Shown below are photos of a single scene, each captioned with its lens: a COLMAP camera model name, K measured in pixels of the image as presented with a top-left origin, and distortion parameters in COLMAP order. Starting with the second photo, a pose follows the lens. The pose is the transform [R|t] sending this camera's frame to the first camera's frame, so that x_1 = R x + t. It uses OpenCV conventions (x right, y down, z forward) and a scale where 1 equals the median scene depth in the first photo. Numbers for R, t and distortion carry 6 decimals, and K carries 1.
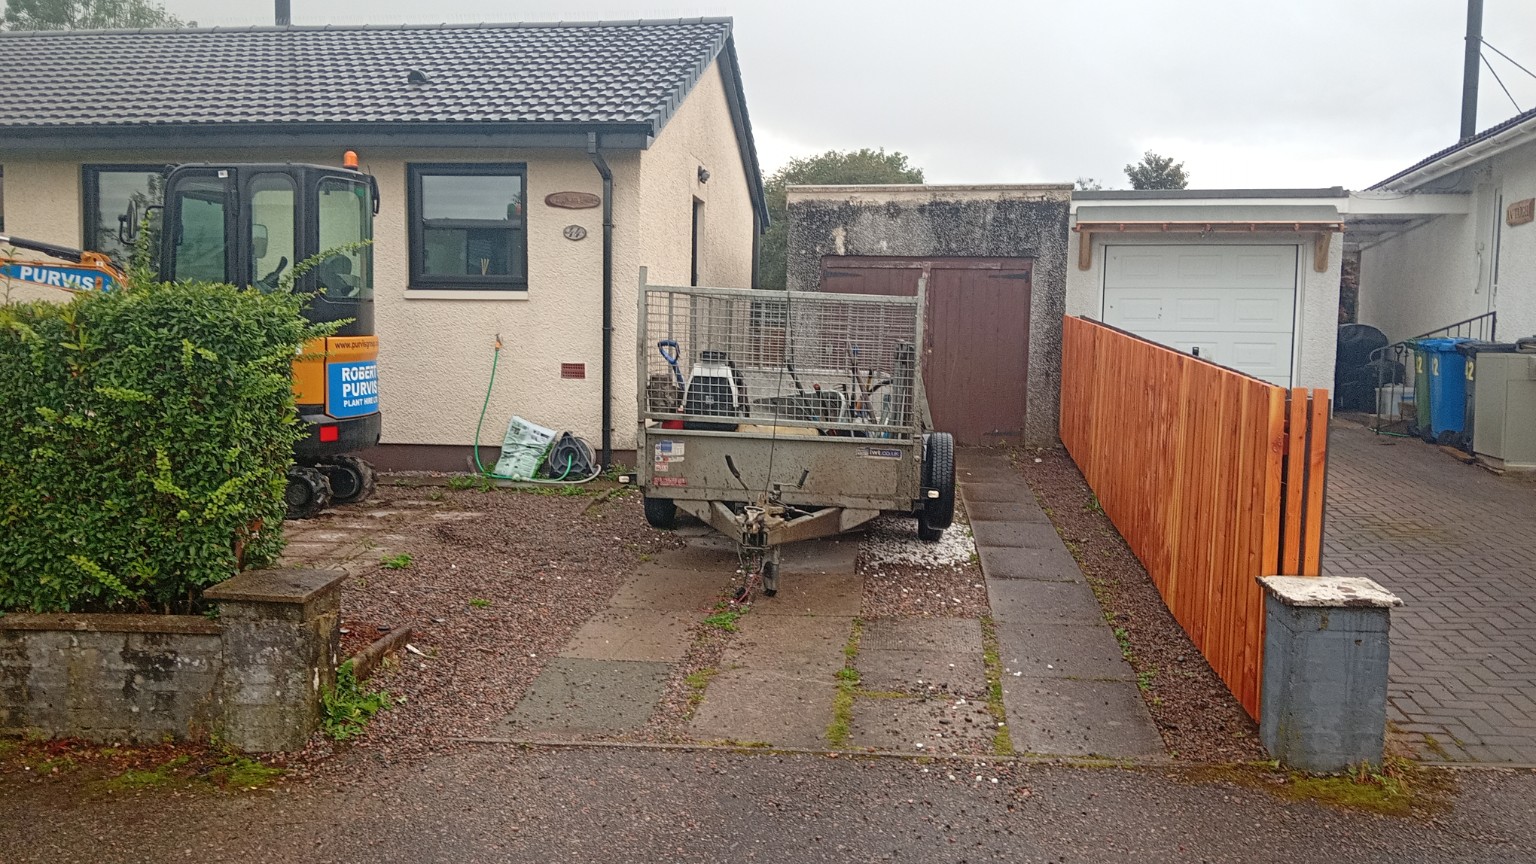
lens RADIAL K [[1215.1, 0, 760.5], [0, 1215.1, 430.5], [0, 0, 1]] dist [-0.011688, -0.042417]
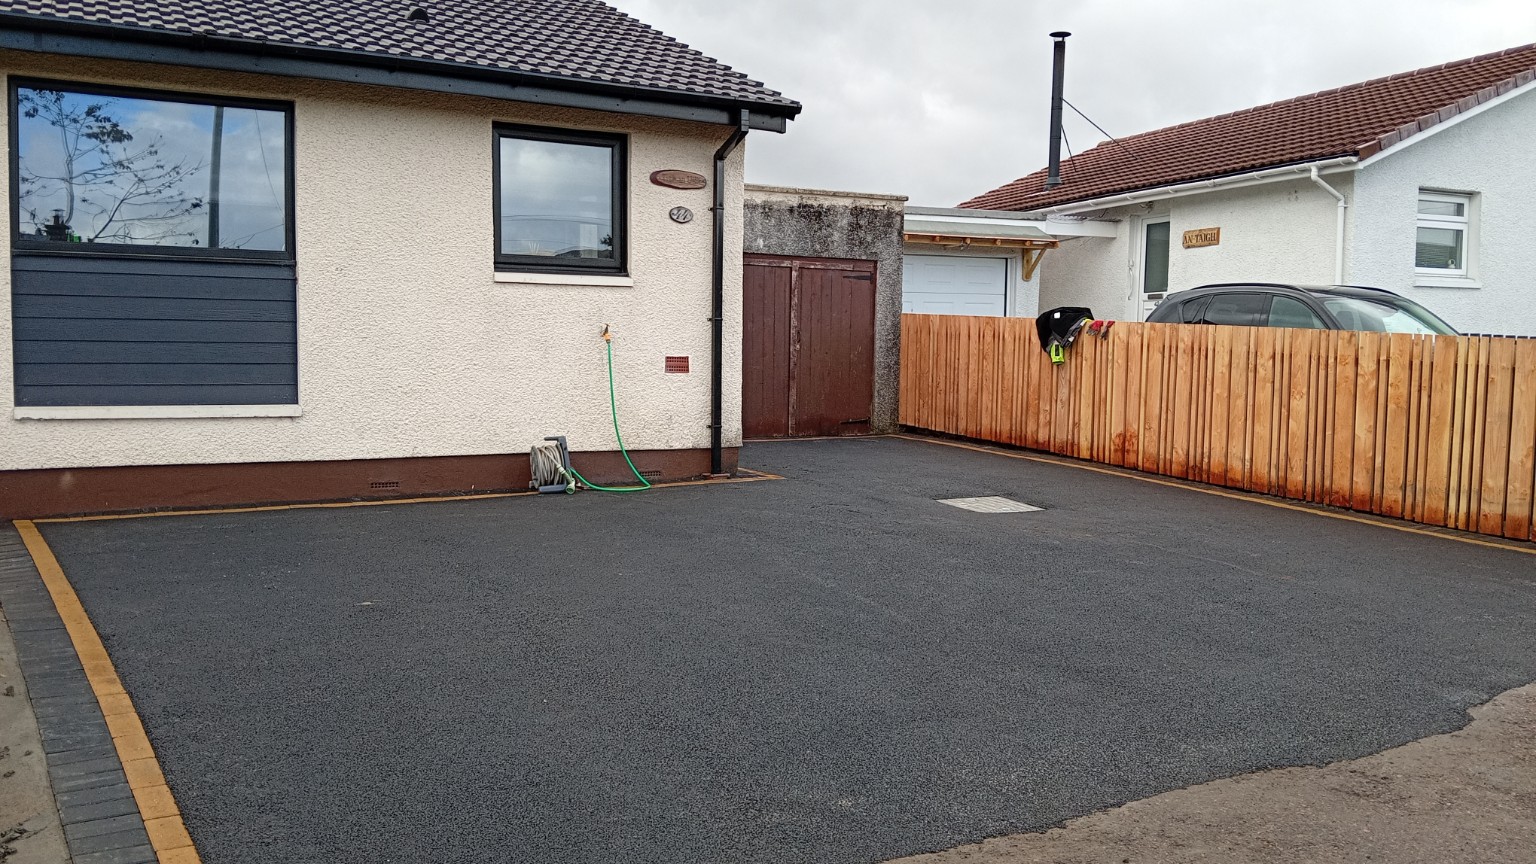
lens RADIAL K [[1215.1, 0, 762.9], [0, 1215.1, 432.6], [0, 0, 1]] dist [-0.011688, -0.042417]
pose [[0.827271, -0.040767, 0.560322, -0.481369], [0.043350, 0.999022, 0.008682, -0.001984], [-0.560128, 0.017108, 0.828229, 0.155352]]
